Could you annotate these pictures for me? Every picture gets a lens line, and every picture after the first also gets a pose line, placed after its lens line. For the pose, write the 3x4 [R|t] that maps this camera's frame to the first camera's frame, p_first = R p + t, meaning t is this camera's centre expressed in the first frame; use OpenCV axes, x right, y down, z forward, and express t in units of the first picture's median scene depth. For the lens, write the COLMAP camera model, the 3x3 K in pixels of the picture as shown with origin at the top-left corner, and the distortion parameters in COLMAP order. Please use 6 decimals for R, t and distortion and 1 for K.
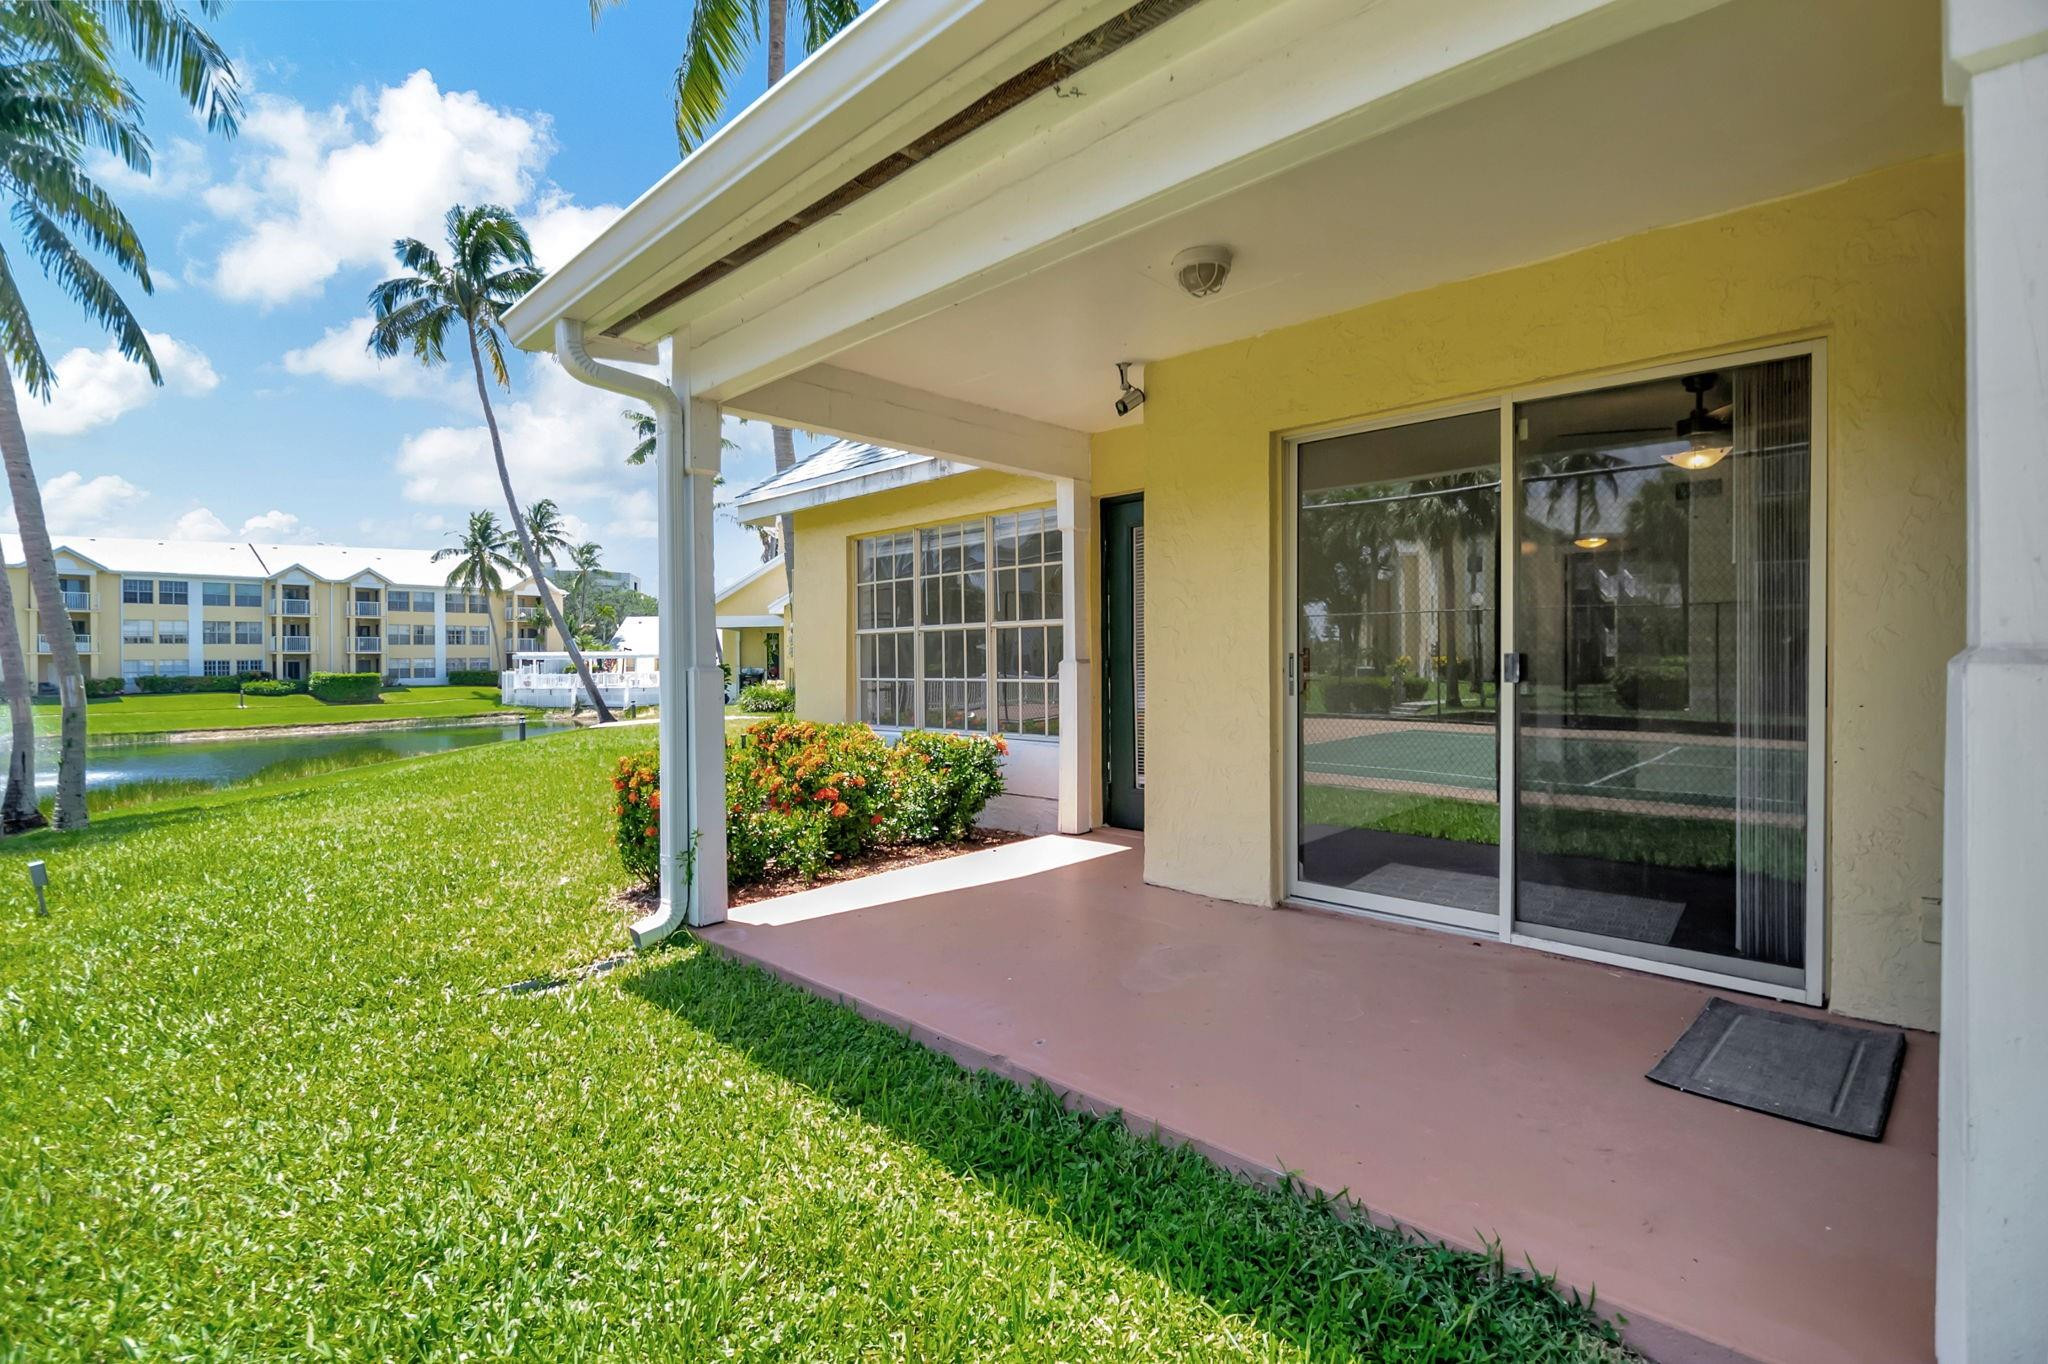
lens RADIAL K [[915.5, 0, 1018.7], [0, 915.5, 667.9], [0, 0, 1]] dist [-0.001589, -0.008228]
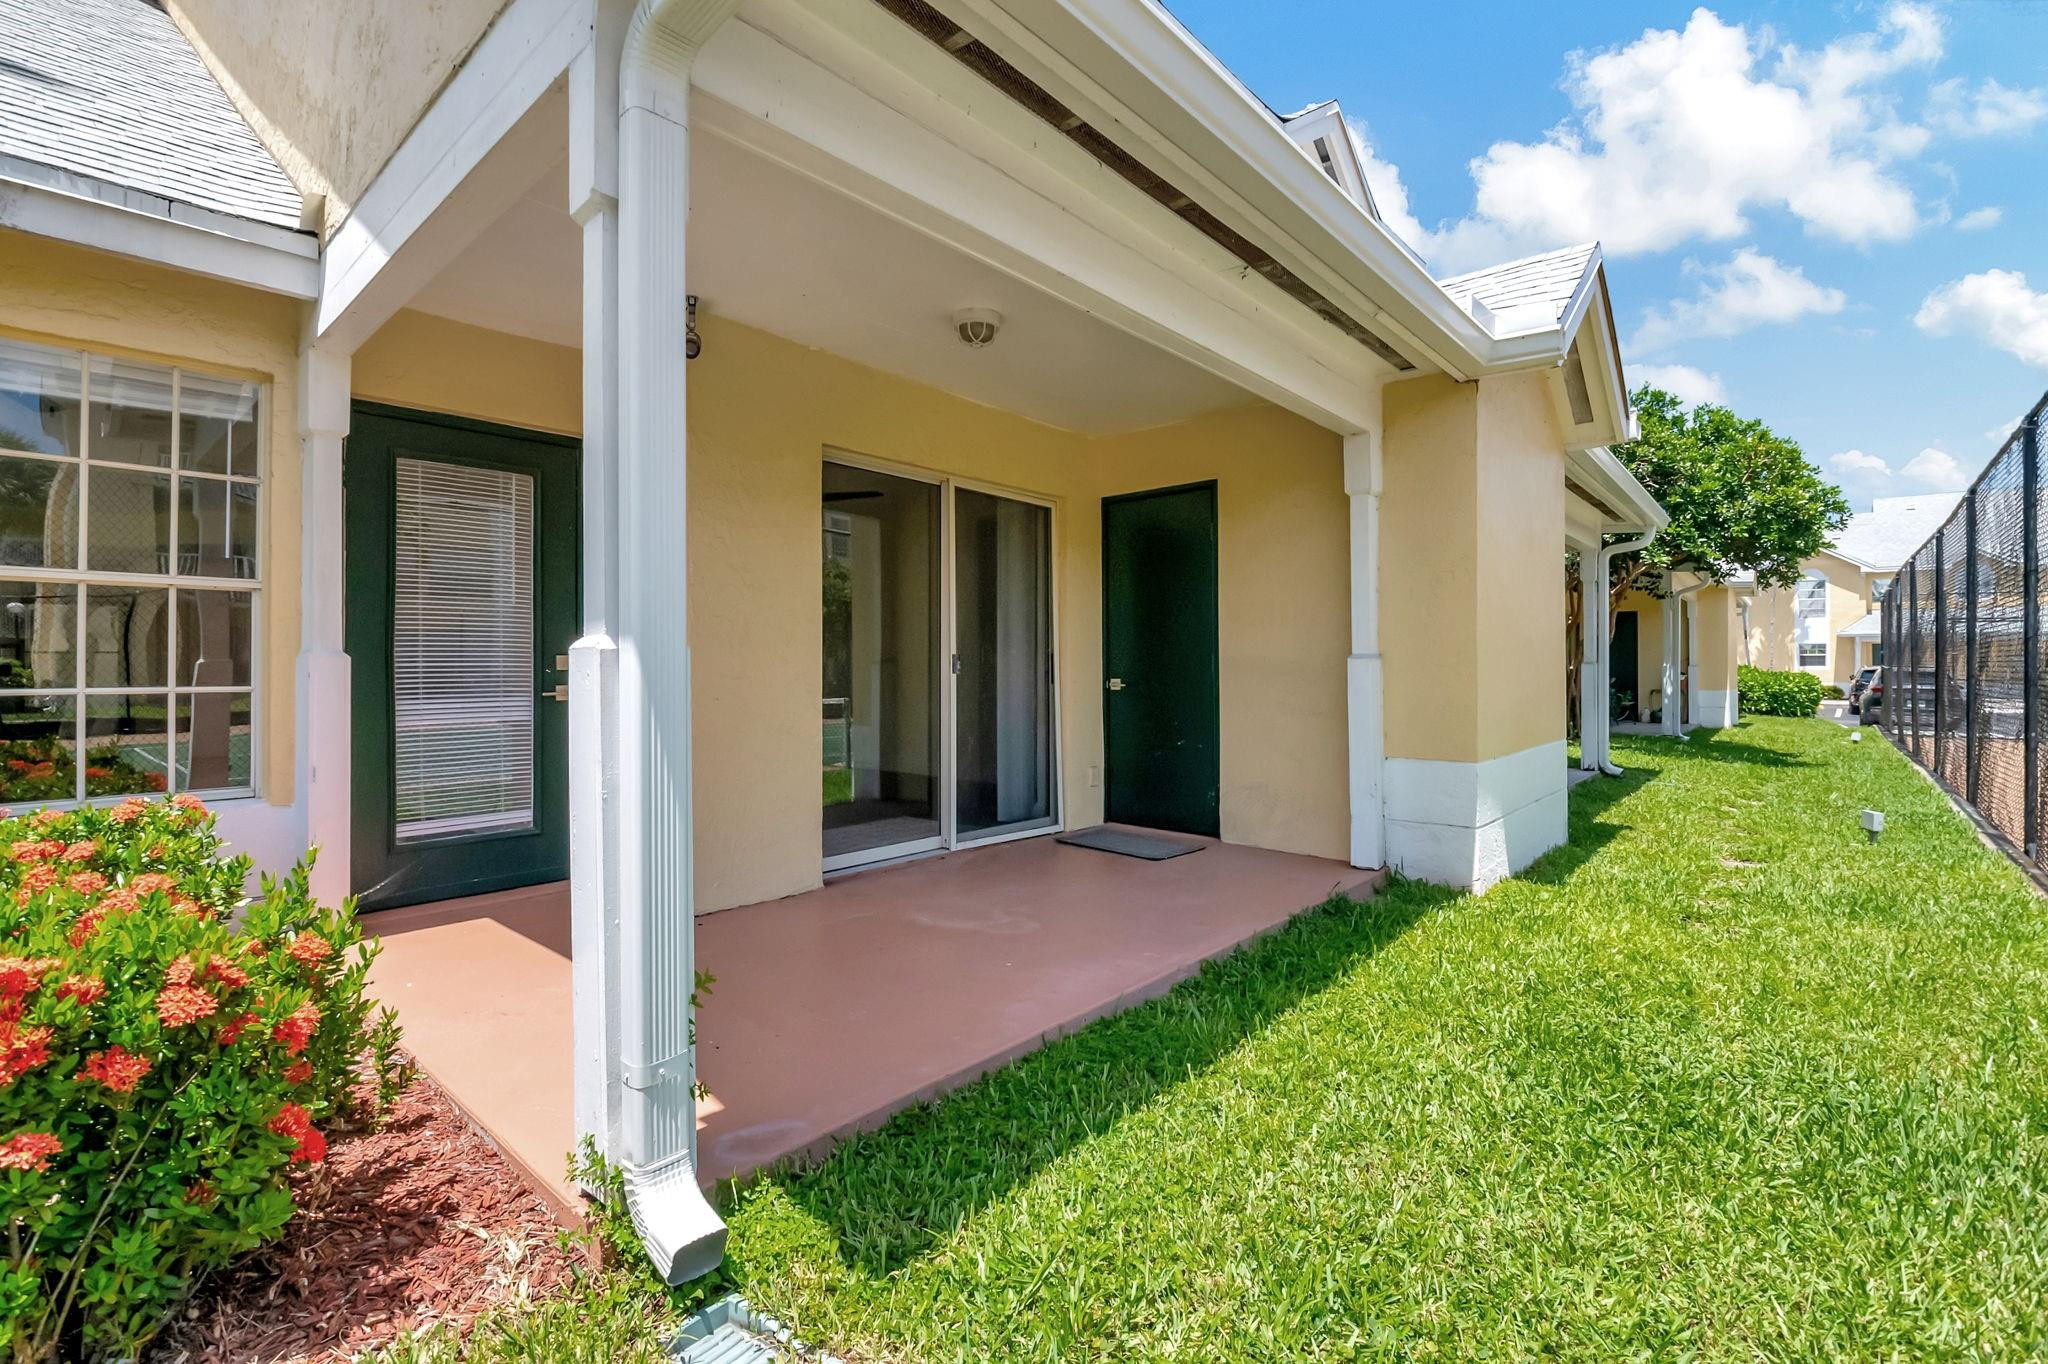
lens RADIAL K [[915.5, 0, 1018.7], [0, 915.5, 667.9], [0, 0, 1]] dist [-0.001589, -0.008228]
pose [[-0.044577, 0.005146, 0.998993, -0.978150], [0.007671, 0.999959, -0.004809, 0.015498], [-0.998977, 0.007449, -0.044614, 0.989093]]
